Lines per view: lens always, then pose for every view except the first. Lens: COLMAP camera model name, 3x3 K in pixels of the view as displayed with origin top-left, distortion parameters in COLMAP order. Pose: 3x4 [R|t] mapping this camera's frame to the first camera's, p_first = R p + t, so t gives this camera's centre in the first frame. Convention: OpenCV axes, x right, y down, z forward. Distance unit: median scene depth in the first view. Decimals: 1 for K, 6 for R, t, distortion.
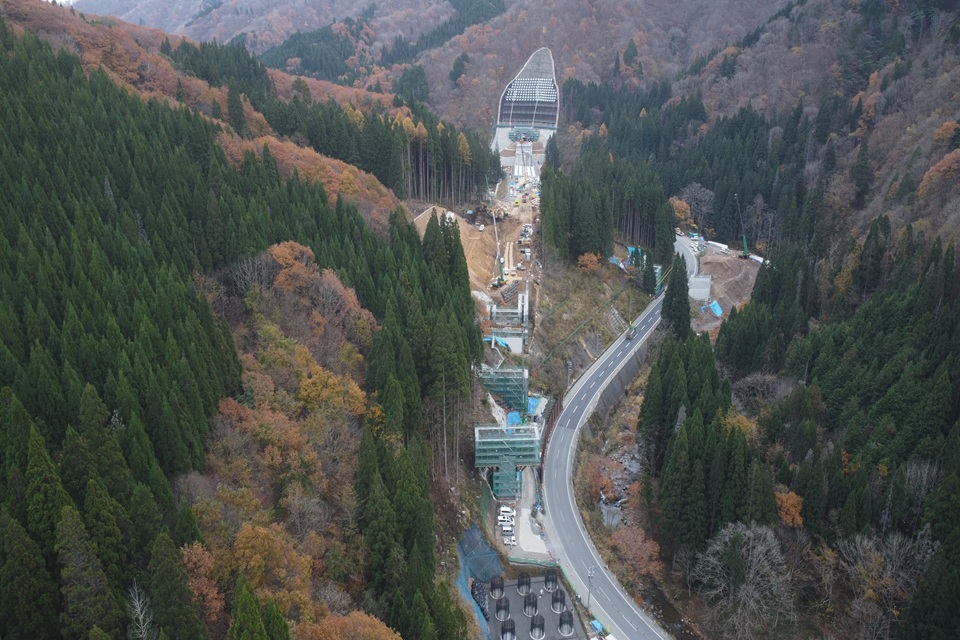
lens RADIAL K [[731.7, 0, 477.3], [0, 731.7, 242.1], [0, 0, 1]] dist [-0.013174, -0.005325]
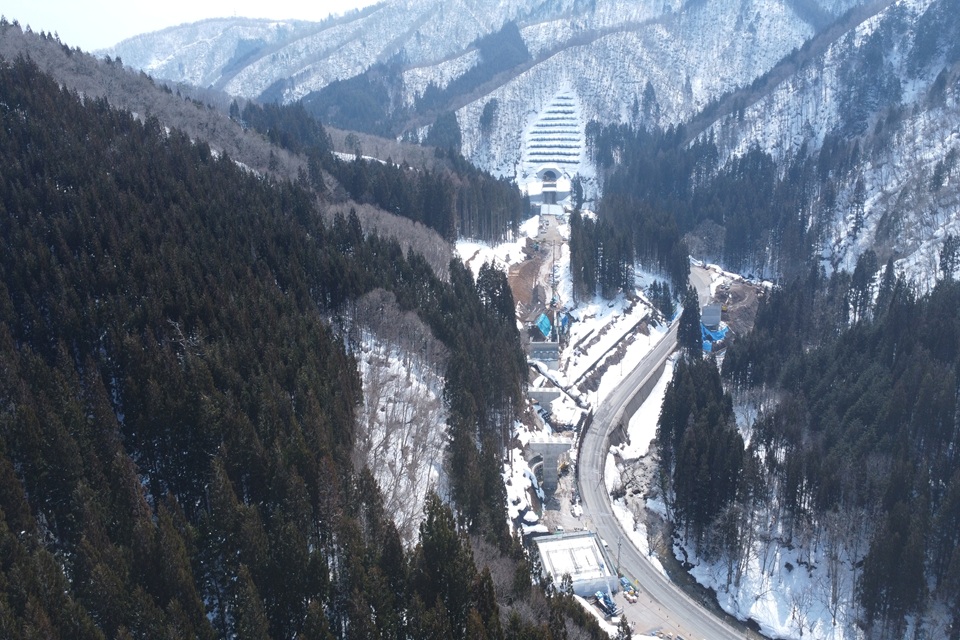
lens RADIAL K [[731.7, 0, 477.3], [0, 731.7, 242.1], [0, 0, 1]] dist [-0.013174, -0.005325]
pose [[0.999419, -0.015529, -0.030350, -0.024811], [0.014390, 0.999197, -0.037391, -0.016067], [0.030907, 0.036933, 0.998840, -0.159771]]
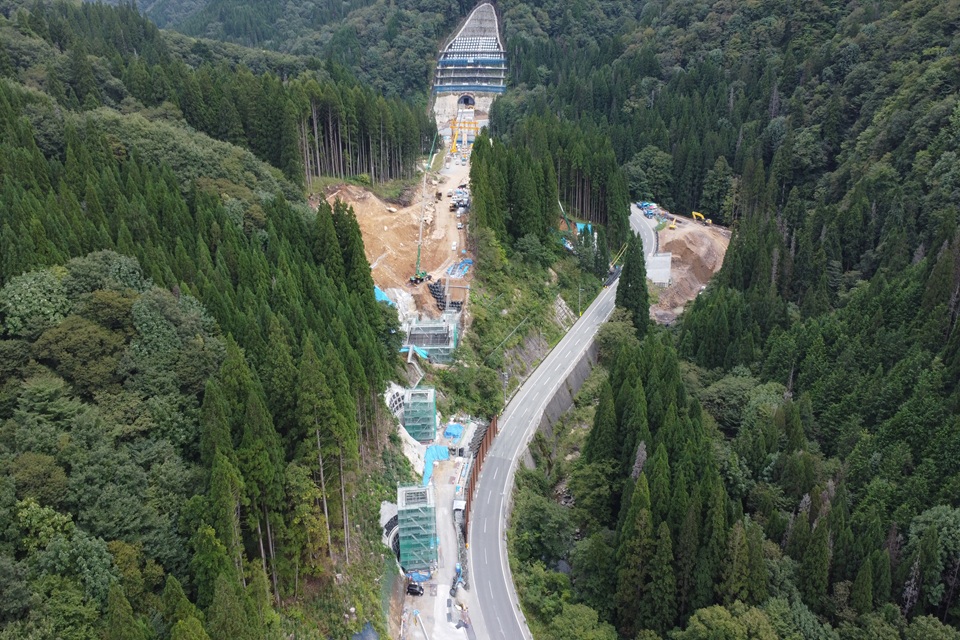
lens RADIAL K [[737.6, 0, 473.8], [0, 737.6, 231.2], [0, 0, 1]] dist [-0.010180, -0.004959]
pose [[0.998106, -0.036867, 0.049251, 0.043827], [0.035402, 0.998914, 0.030299, -0.016752], [-0.050314, -0.028498, 0.998327, 0.140708]]
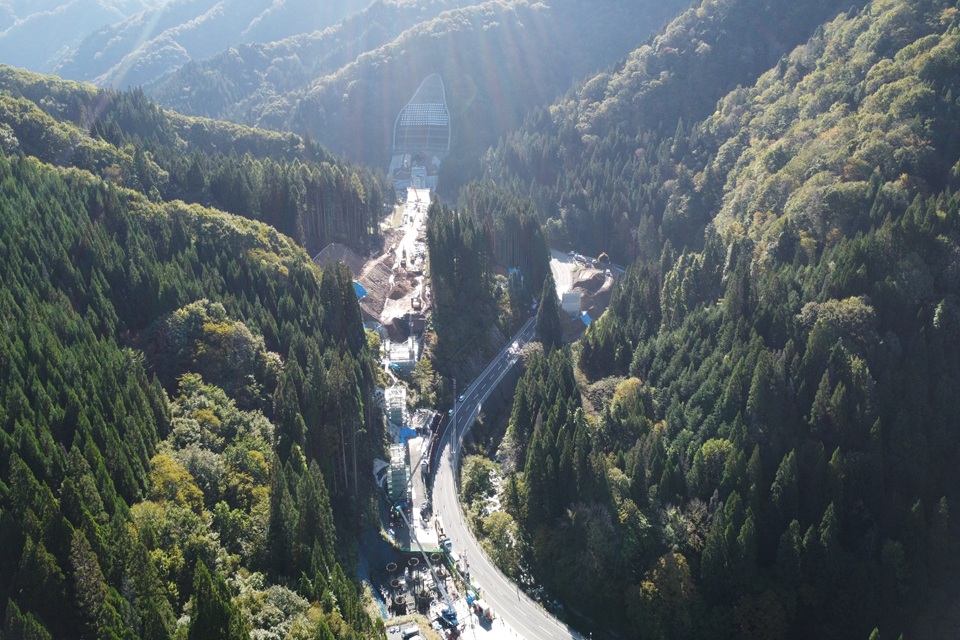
lens RADIAL K [[731.7, 0, 477.3], [0, 731.7, 242.1], [0, 0, 1]] dist [-0.013174, -0.005325]
pose [[0.991122, -0.049787, 0.123284, 0.023767], [0.050489, 0.998721, -0.002575, -0.038280], [-0.122998, 0.008777, 0.992368, -0.124710]]
